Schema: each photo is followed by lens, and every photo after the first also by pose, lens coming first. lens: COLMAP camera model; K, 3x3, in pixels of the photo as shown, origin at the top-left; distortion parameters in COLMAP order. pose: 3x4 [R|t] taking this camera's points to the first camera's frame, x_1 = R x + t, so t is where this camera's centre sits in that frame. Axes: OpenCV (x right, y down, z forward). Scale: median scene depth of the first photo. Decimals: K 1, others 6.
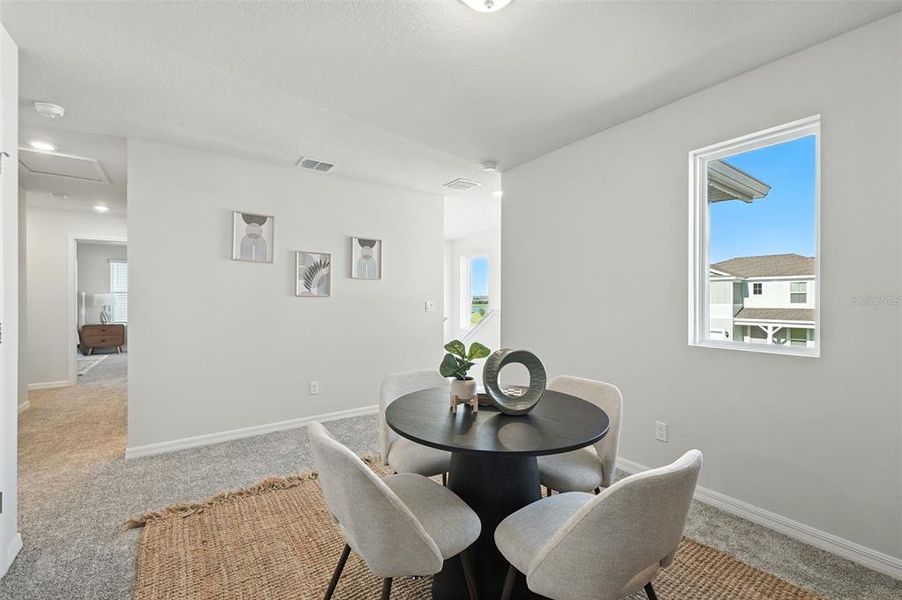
lens RADIAL K [[361.2, 0, 451.1], [0, 361.2, 299.4], [0, 0, 1]] dist [-0.000268, 0.000942]
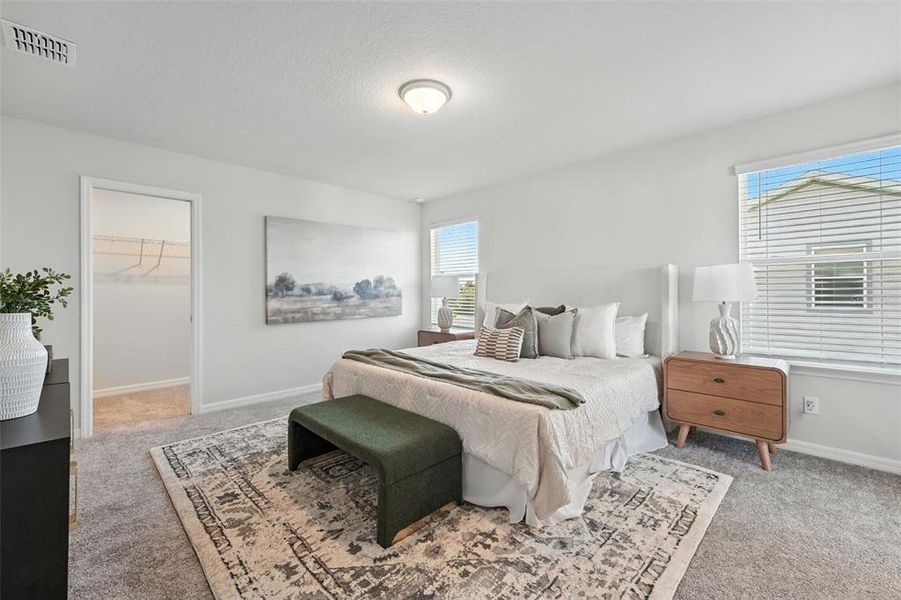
lens RADIAL K [[360.8, 0, 451.8], [0, 360.8, 294.3], [0, 0, 1]] dist [-0.000268, 0.000942]
pose [[0.169010, 0.010906, -0.985554, -0.688459], [-0.000282, 0.999939, 0.011017, 0.006717], [0.985614, -0.001584, 0.169003, 0.714188]]
